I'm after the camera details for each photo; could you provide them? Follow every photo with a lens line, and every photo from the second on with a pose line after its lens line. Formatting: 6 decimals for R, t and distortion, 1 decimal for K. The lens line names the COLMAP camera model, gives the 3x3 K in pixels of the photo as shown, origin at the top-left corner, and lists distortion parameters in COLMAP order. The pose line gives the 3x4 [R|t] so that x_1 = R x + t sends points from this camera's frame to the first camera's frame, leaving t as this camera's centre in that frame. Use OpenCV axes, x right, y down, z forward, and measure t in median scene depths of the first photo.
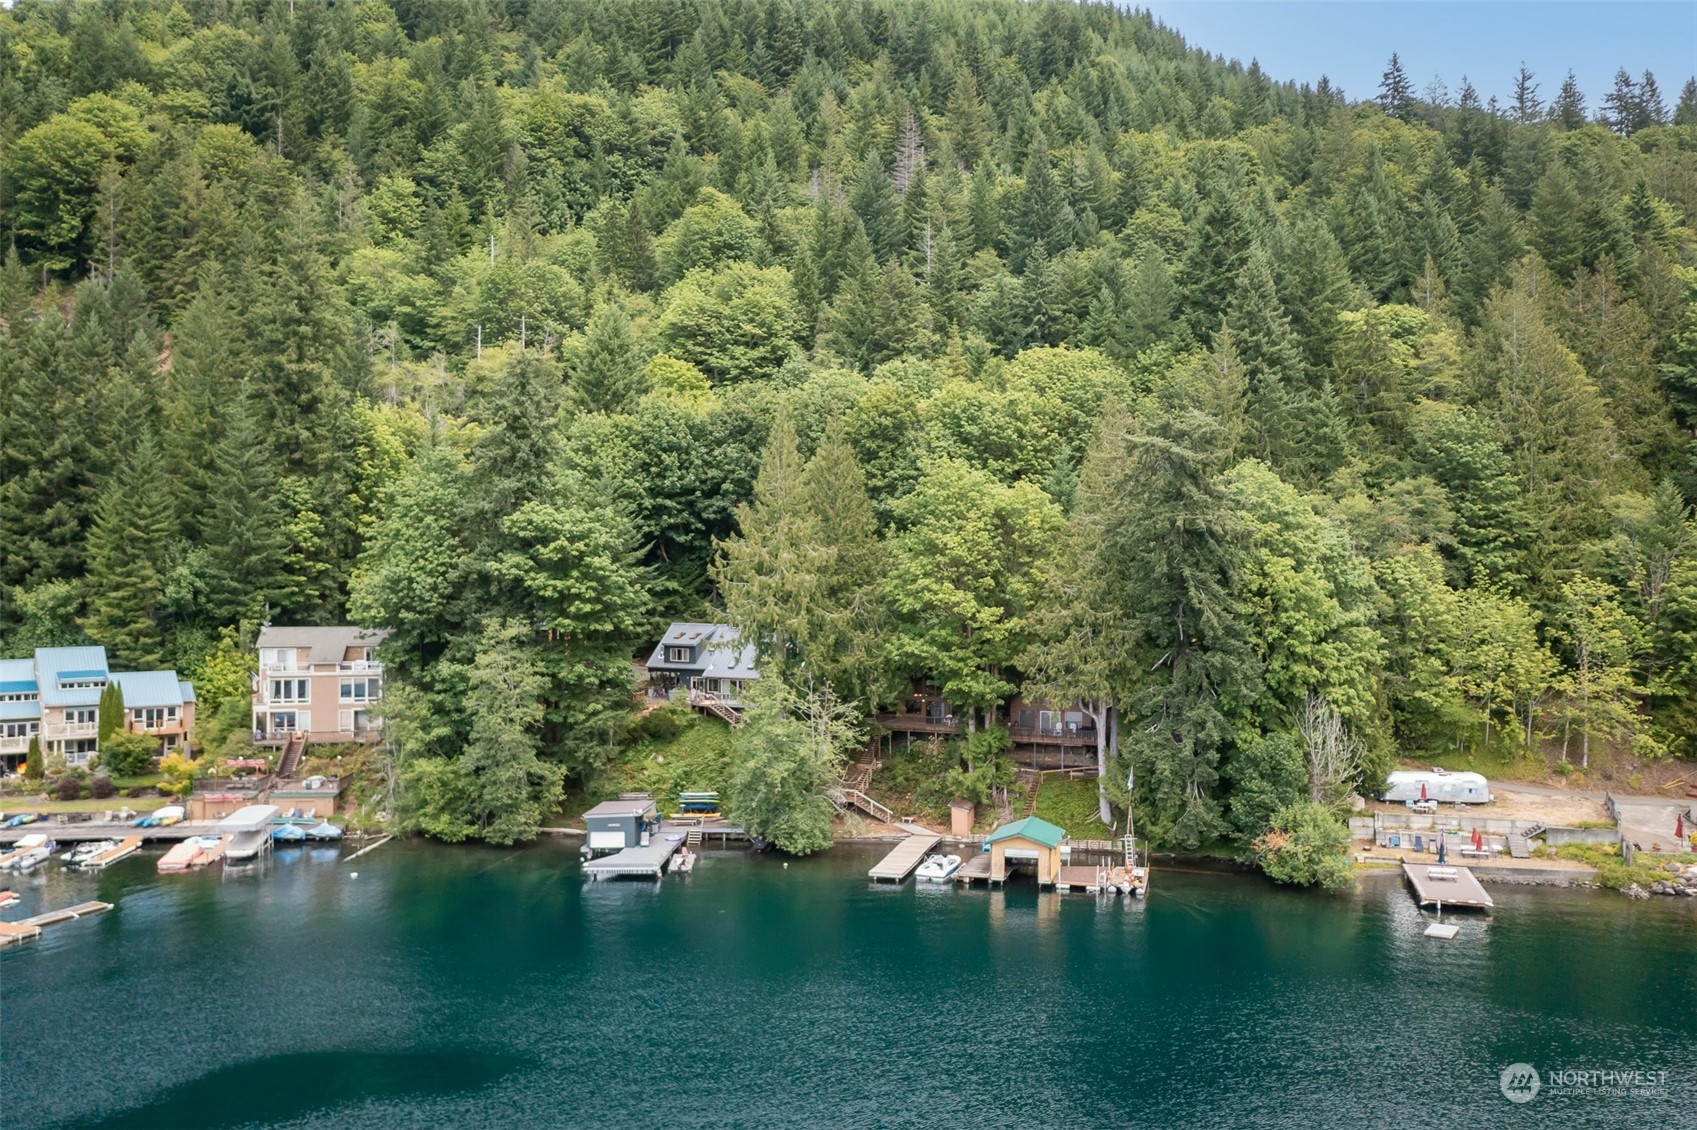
lens RADIAL K [[1363.5, 0, 851.2], [0, 1363.5, 559.9], [0, 0, 1]] dist [-0.011481, 0.011408]
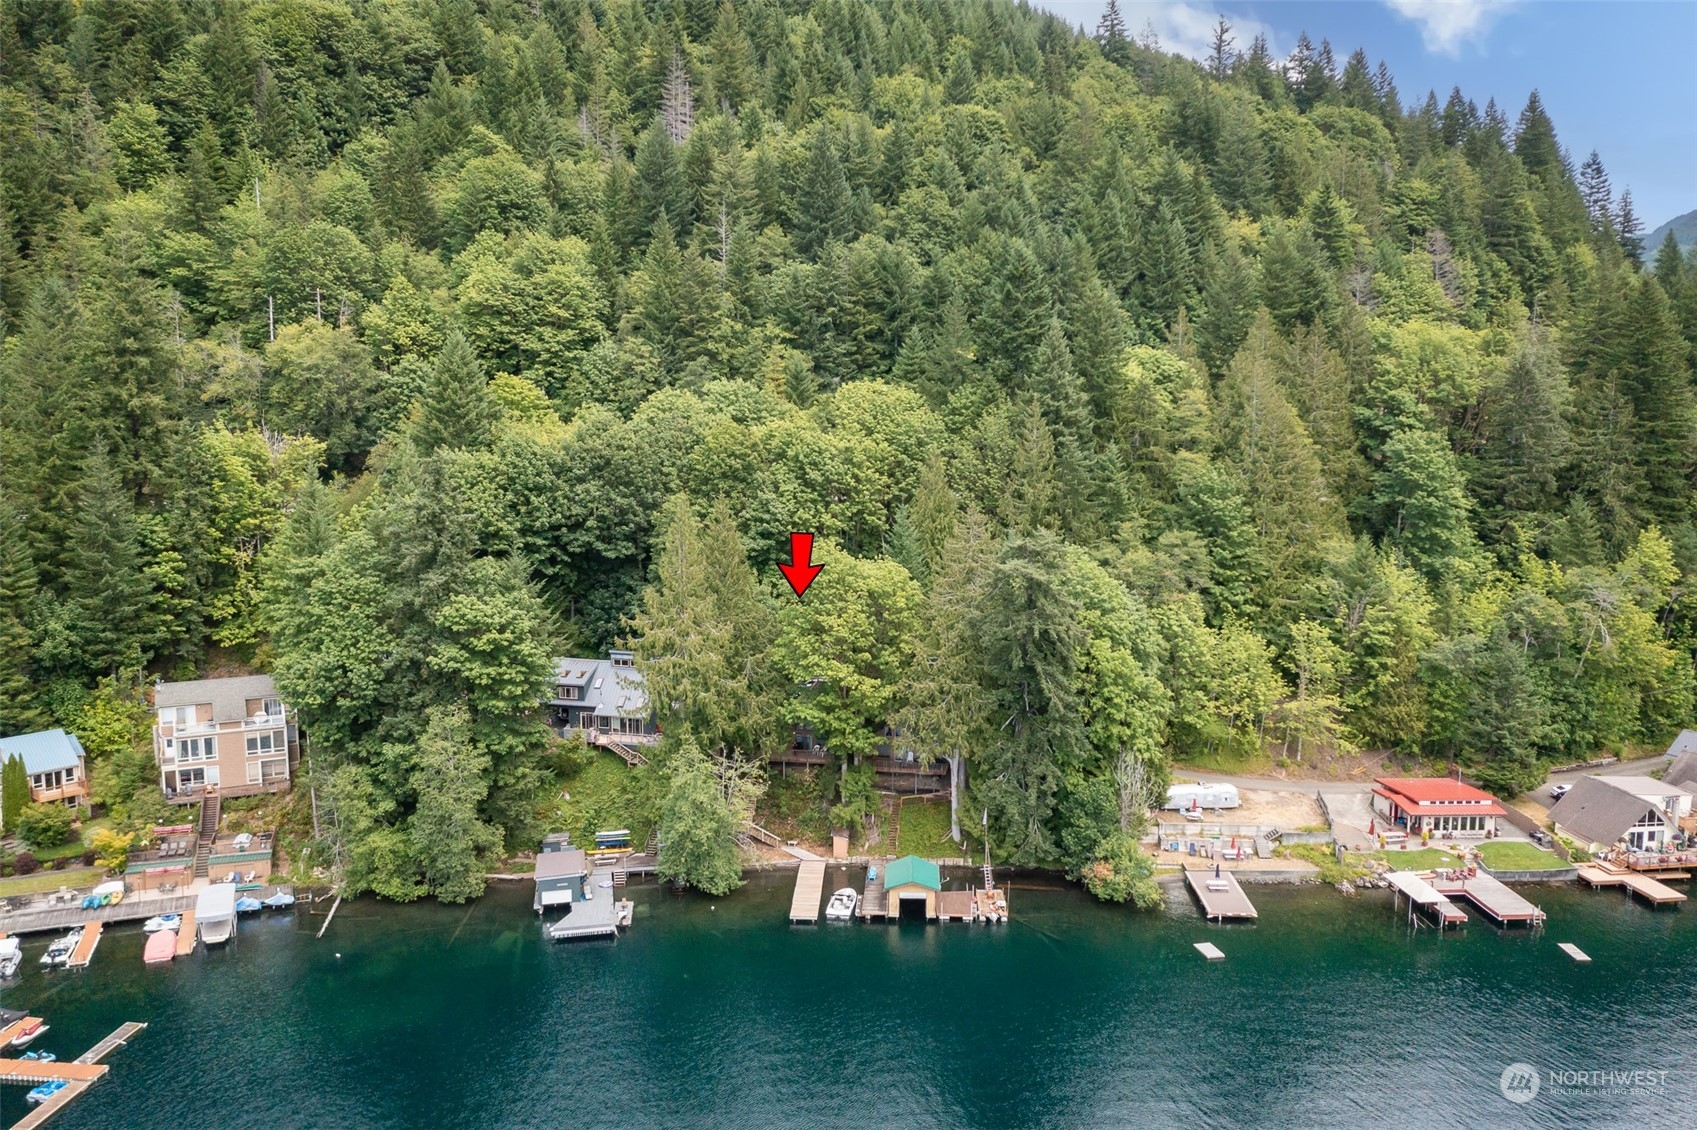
lens RADIAL K [[1363.5, 0, 856.0], [0, 1363.5, 552.1], [0, 0, 1]] dist [-0.011481, 0.011408]
pose [[0.971677, -0.027773, 0.234676, -0.178789], [-0.004027, 0.990980, 0.133952, -0.224884], [-0.236280, -0.131103, 0.962800, -0.134178]]
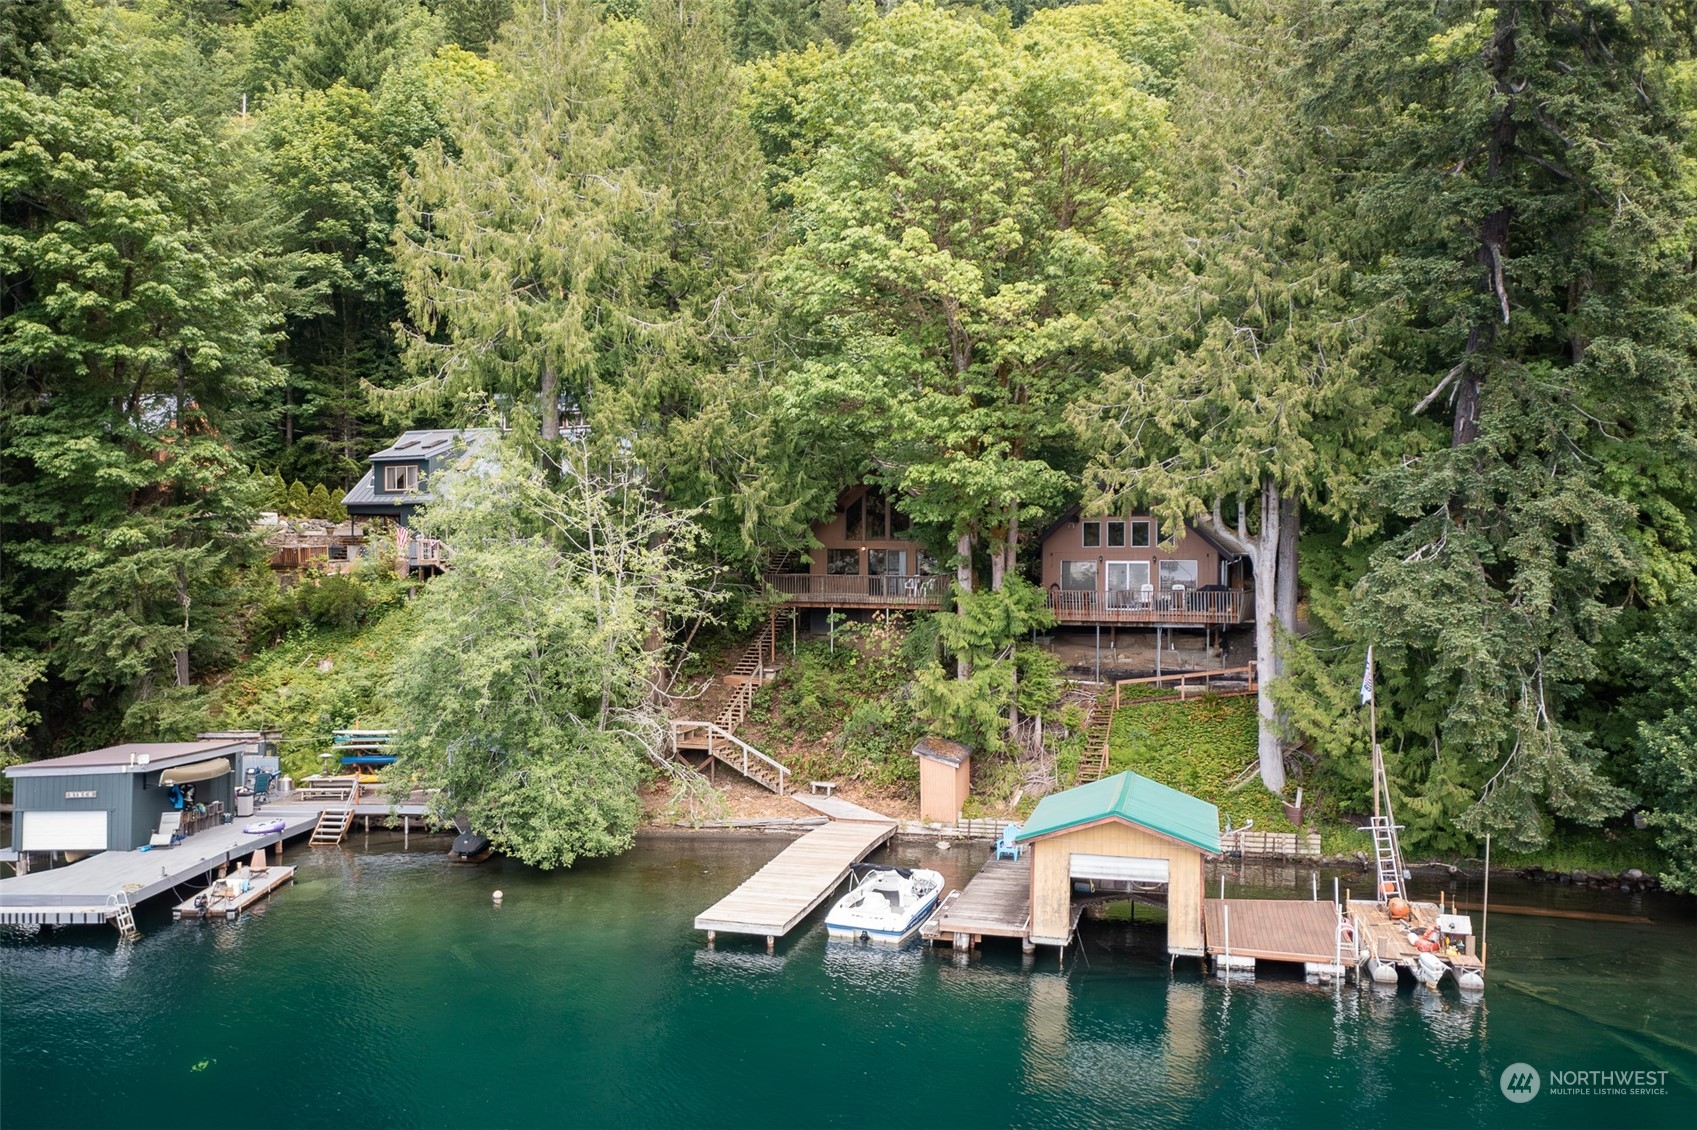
lens RADIAL K [[1363.5, 0, 846.2], [0, 1363.5, 561.6], [0, 0, 1]] dist [-0.011481, 0.011408]
pose [[0.999747, 0.003747, 0.022174, 0.038597], [-0.003911, 0.999965, 0.007369, 0.111711], [-0.022145, -0.007454, 0.999727, 0.543794]]
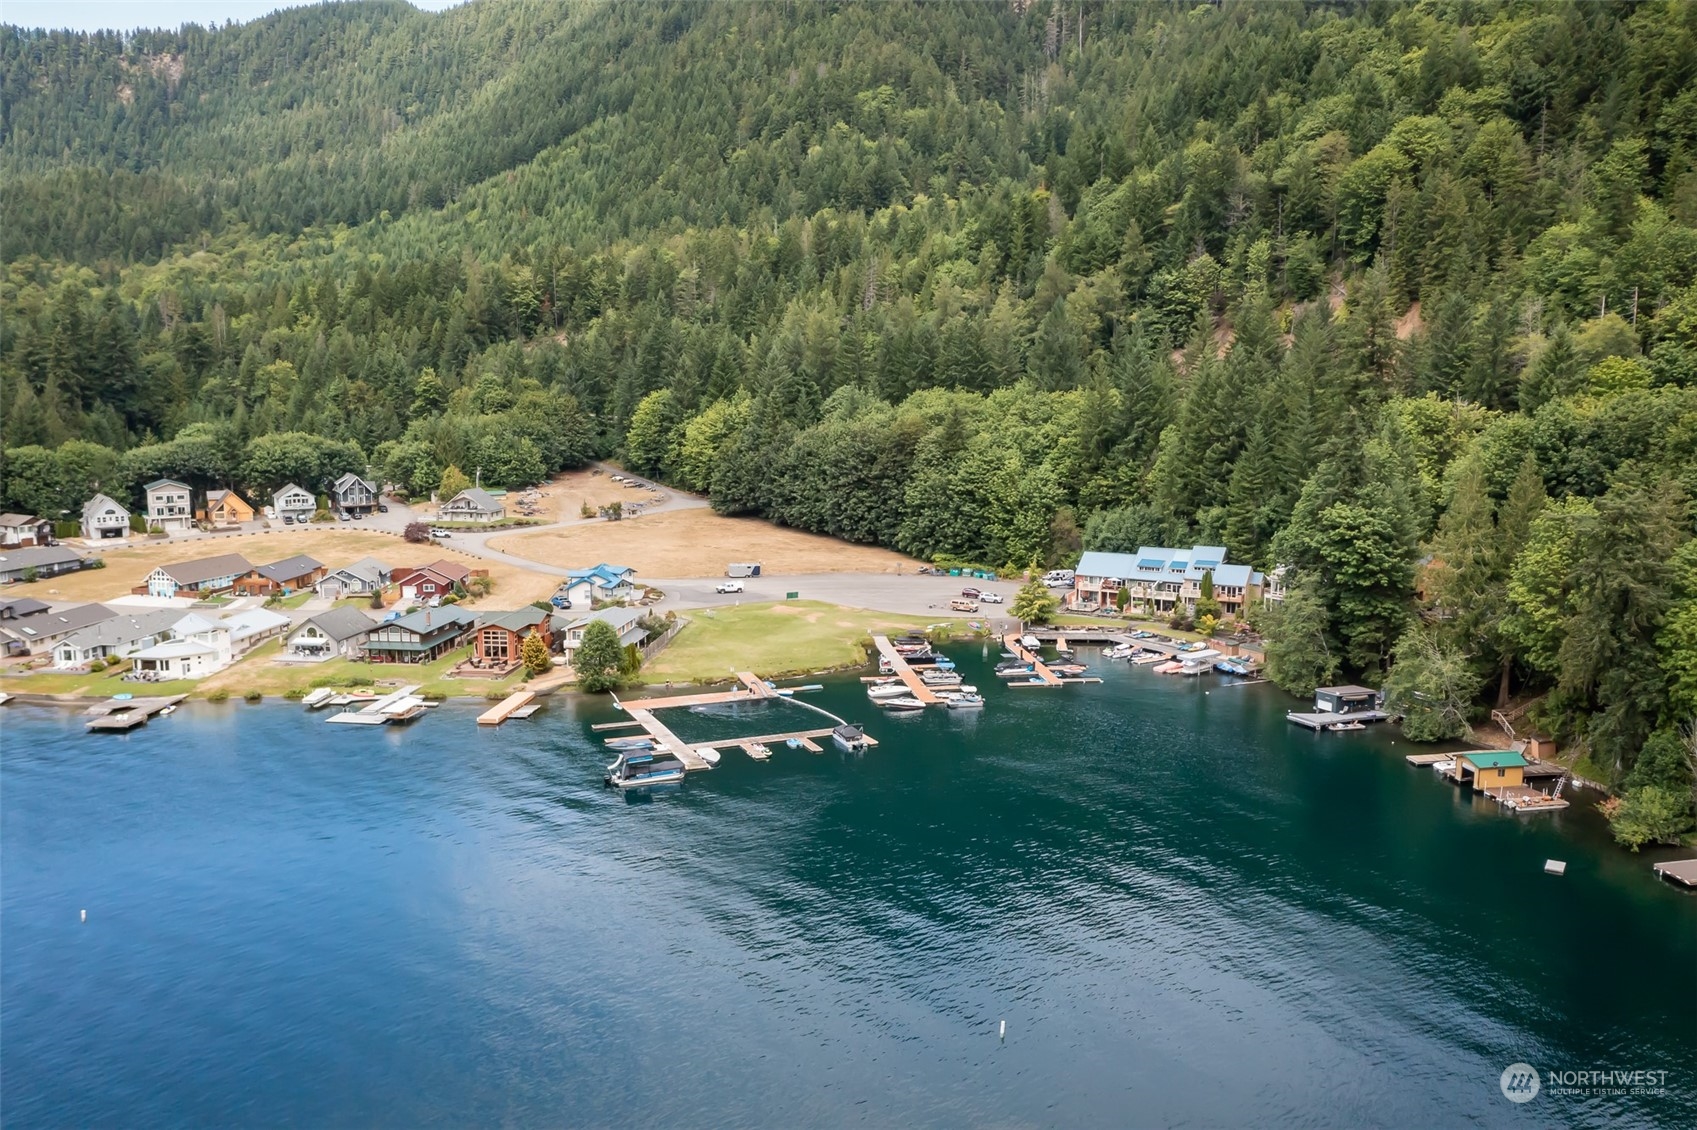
lens RADIAL K [[1363.5, 0, 863.0], [0, 1363.5, 566.4], [0, 0, 1]] dist [-0.011481, 0.011408]
pose [[0.444190, 0.129466, -0.886529, 0.998603], [0.007904, 0.988899, 0.148376, -0.217721], [0.895898, -0.072914, 0.438235, -0.266036]]
